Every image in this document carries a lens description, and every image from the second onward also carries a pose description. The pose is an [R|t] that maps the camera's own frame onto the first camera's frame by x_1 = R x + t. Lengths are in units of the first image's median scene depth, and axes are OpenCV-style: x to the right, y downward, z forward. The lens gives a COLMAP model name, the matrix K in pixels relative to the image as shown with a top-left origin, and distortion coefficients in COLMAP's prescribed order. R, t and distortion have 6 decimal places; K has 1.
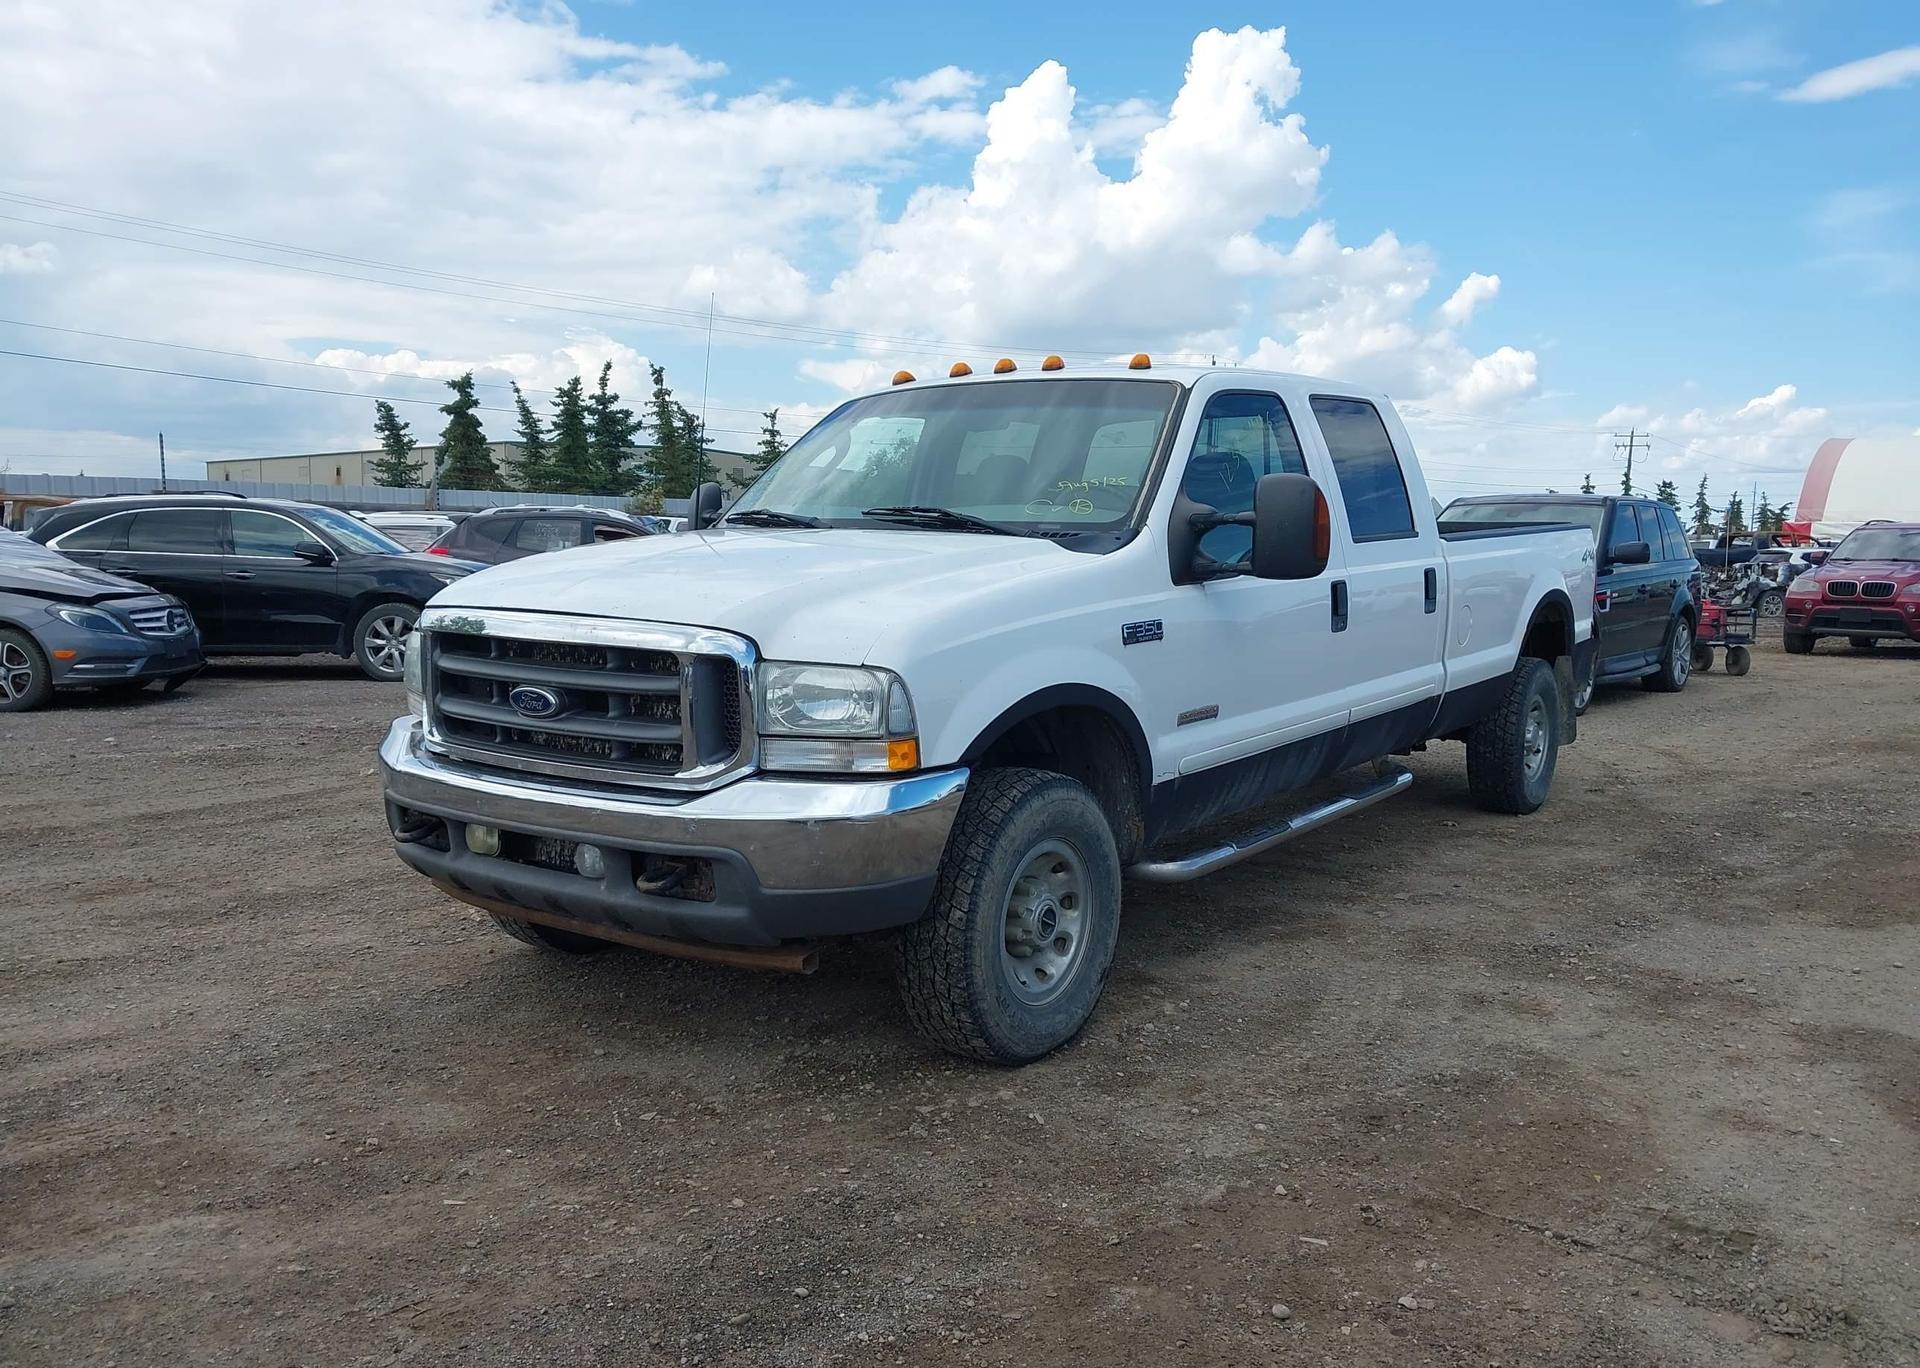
lens RADIAL K [[1510.4, 0, 962.2], [0, 1510.4, 688.5], [0, 0, 1]] dist [0.041299, -0.058652]
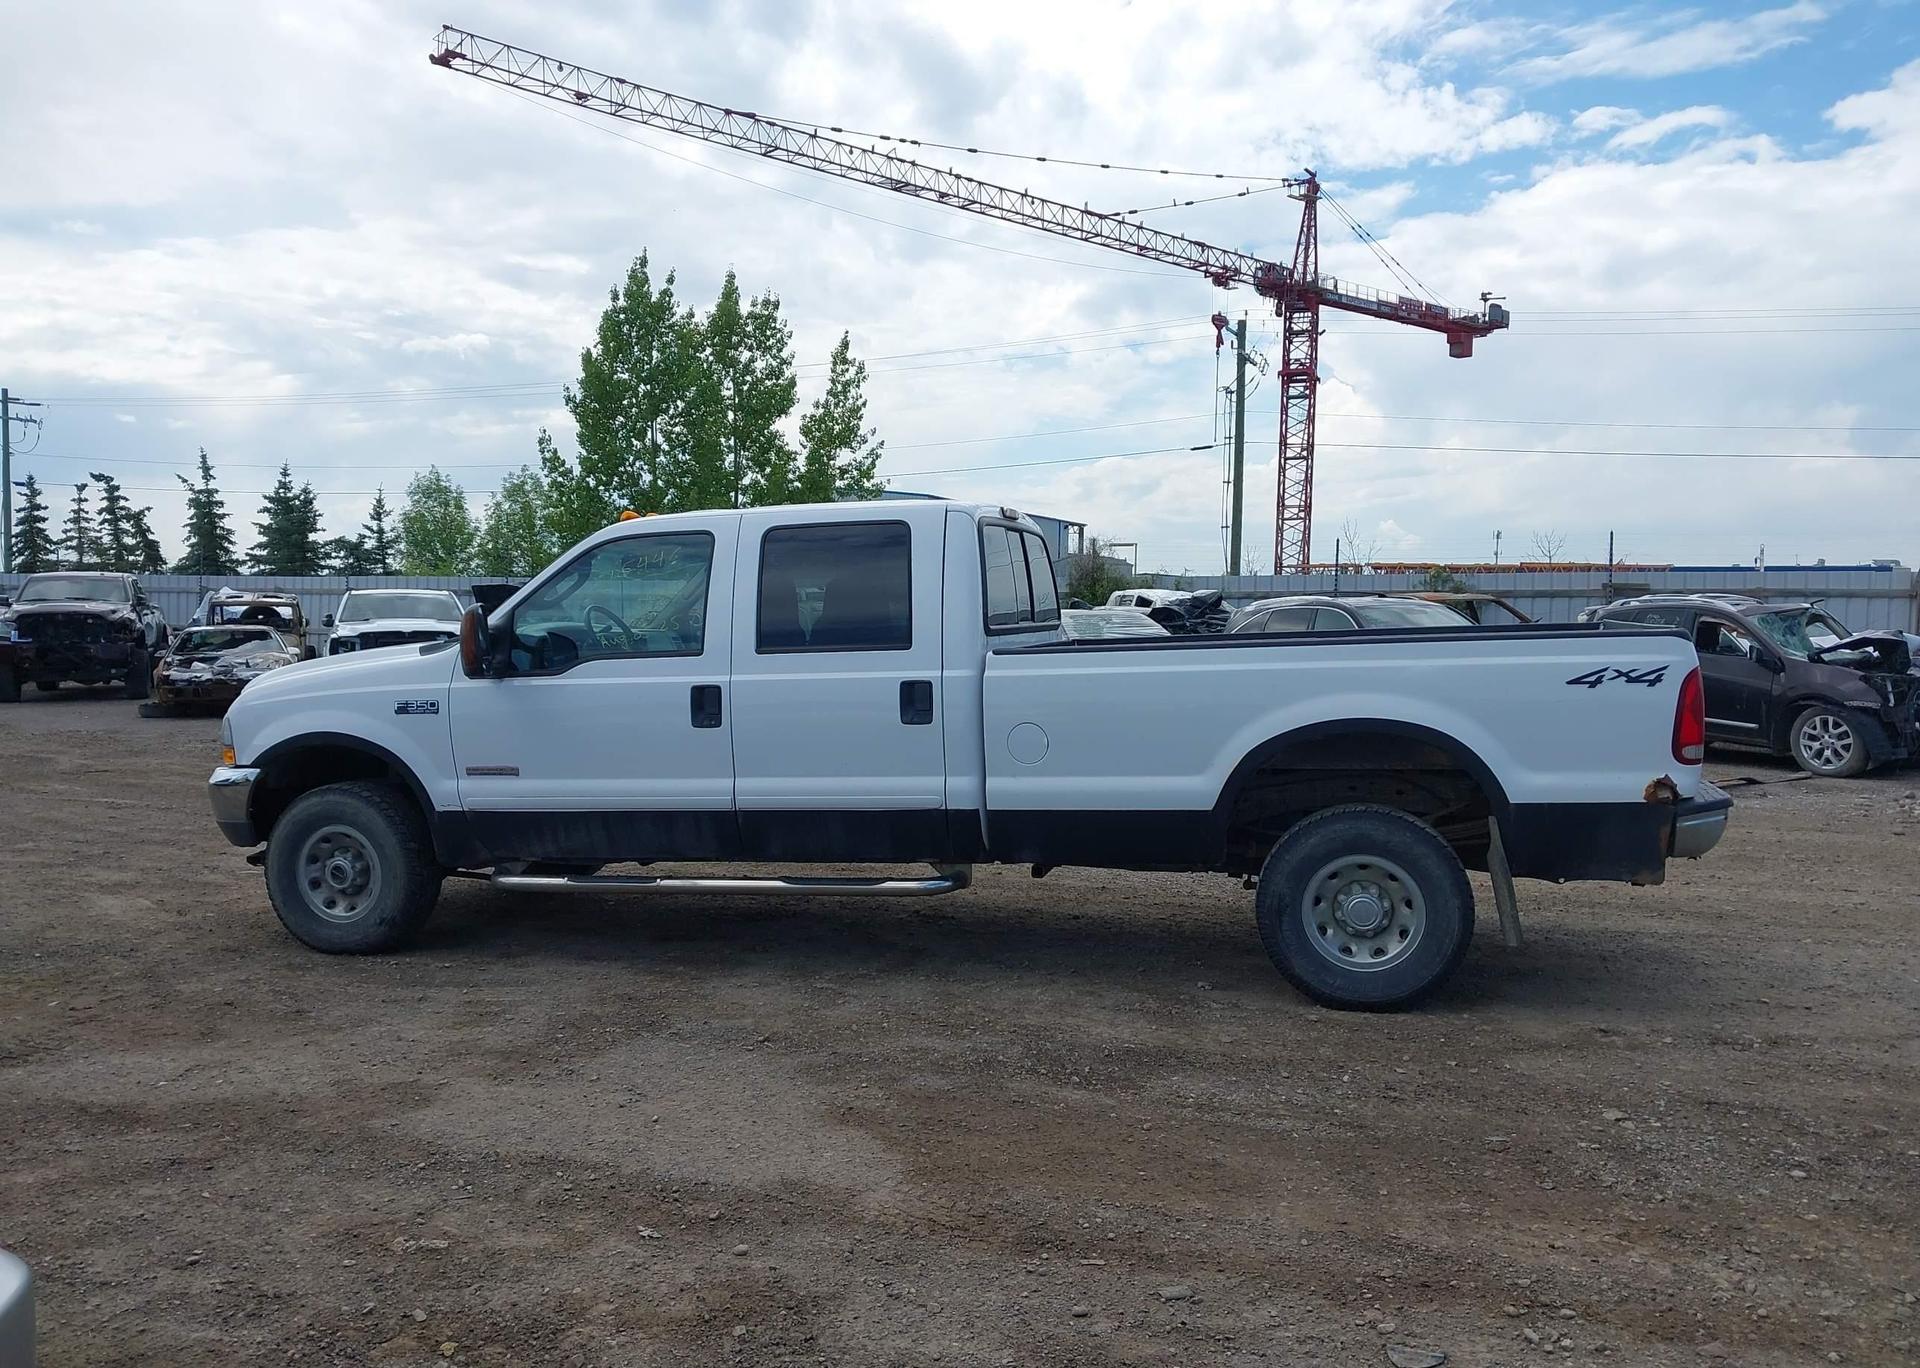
lens RADIAL K [[1510.4, 0, 955.1], [0, 1510.4, 697.4], [0, 0, 1]] dist [0.041299, -0.058652]
pose [[0.380087, 0.045332, -0.923839, 1.775275], [-0.090469, 0.995831, 0.011644, -0.115930], [0.920516, 0.079153, 0.382604, 0.914213]]
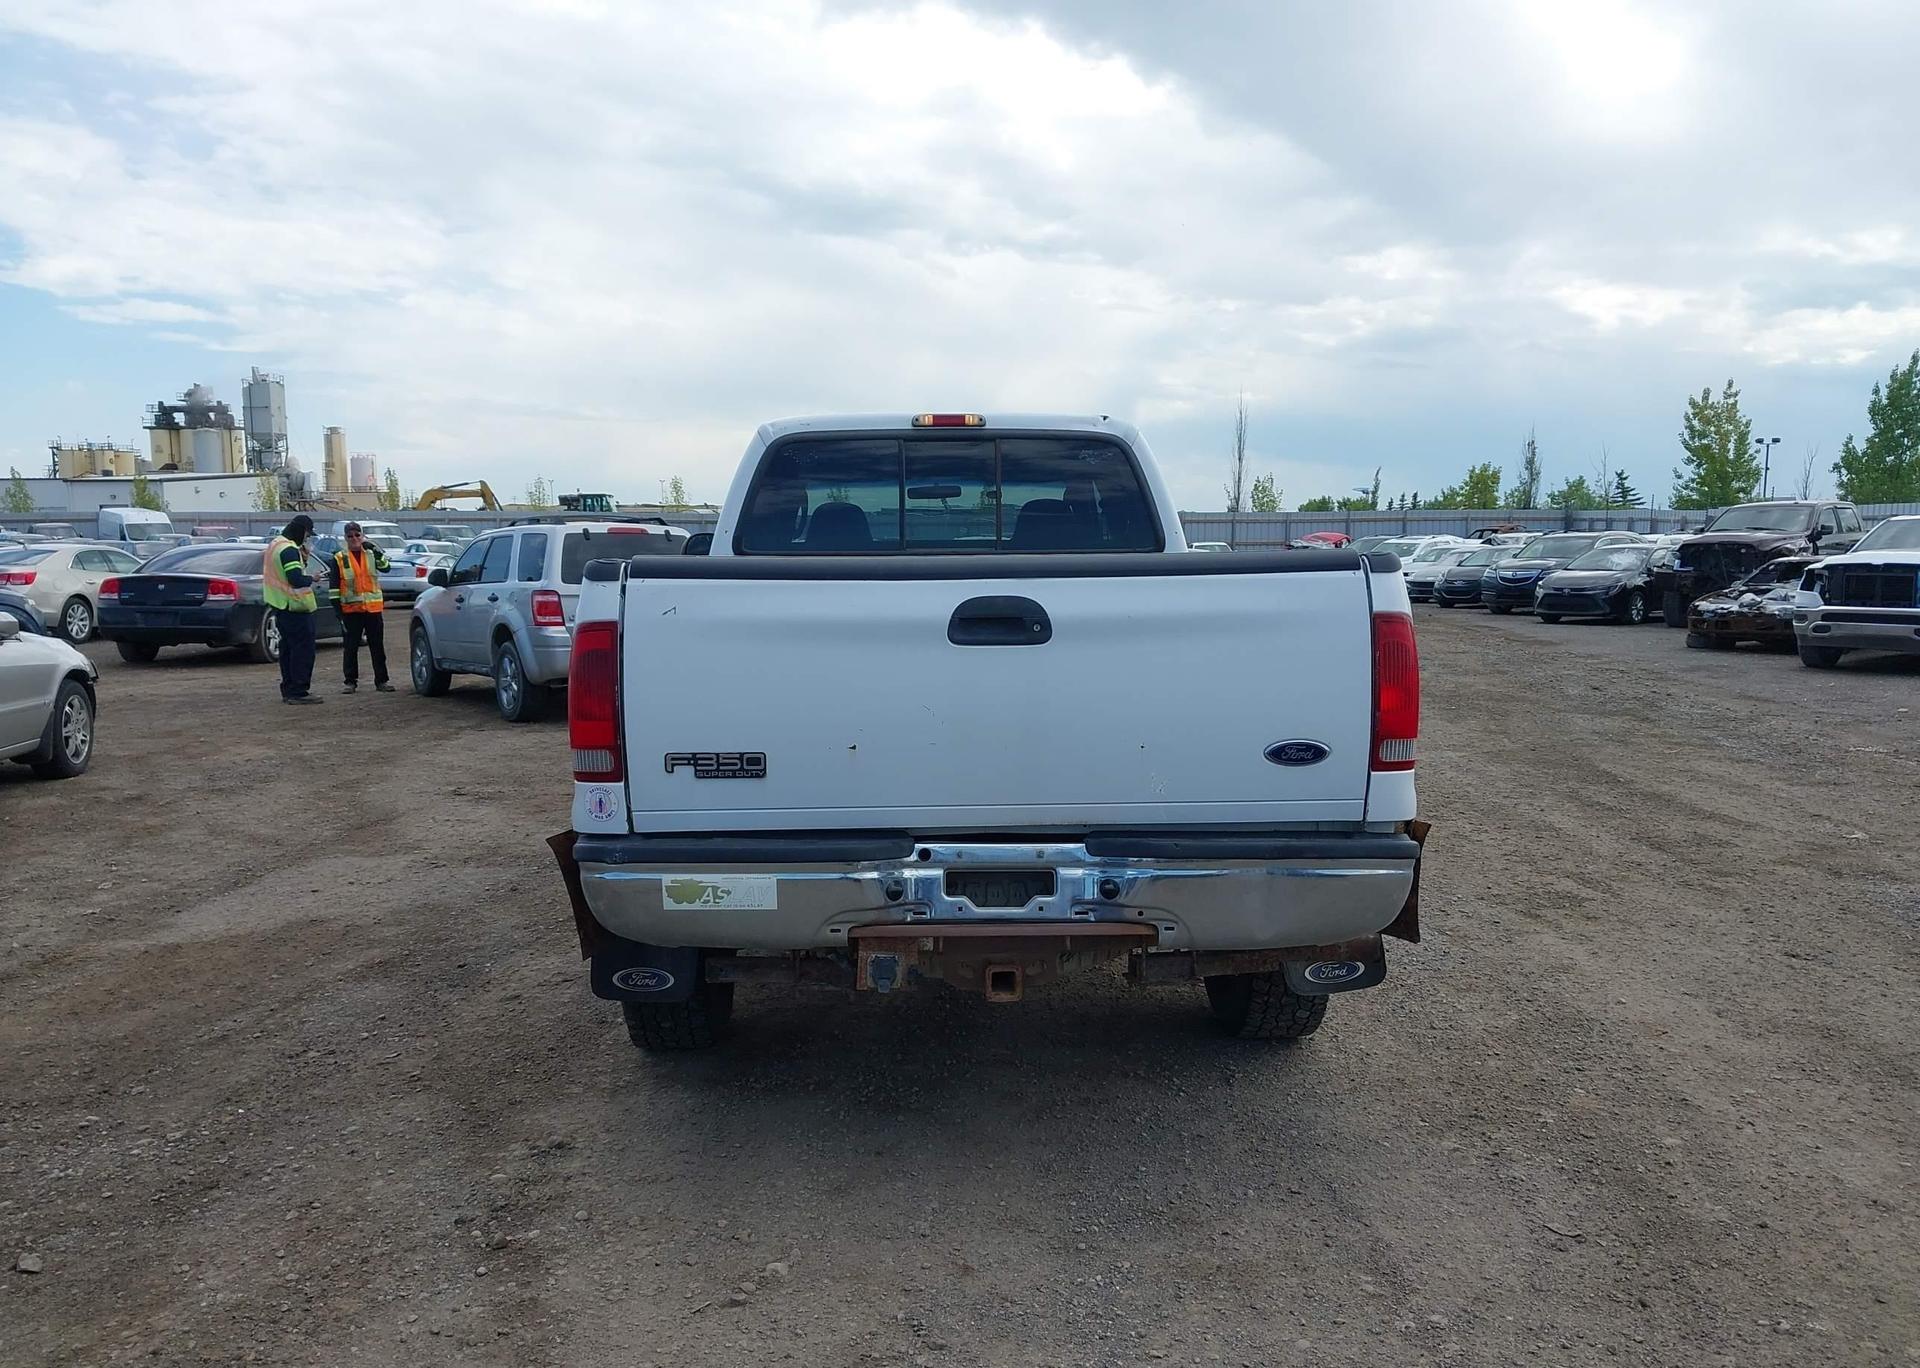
lens RADIAL K [[1510.4, 0, 963.3], [0, 1510.4, 693.2], [0, 0, 1]] dist [0.041299, -0.058652]
pose [[-0.772744, 0.055924, -0.632249, 1.173137], [-0.069123, 0.982772, 0.171412, -0.295776], [0.630942, 0.176161, -0.755565, 2.706839]]
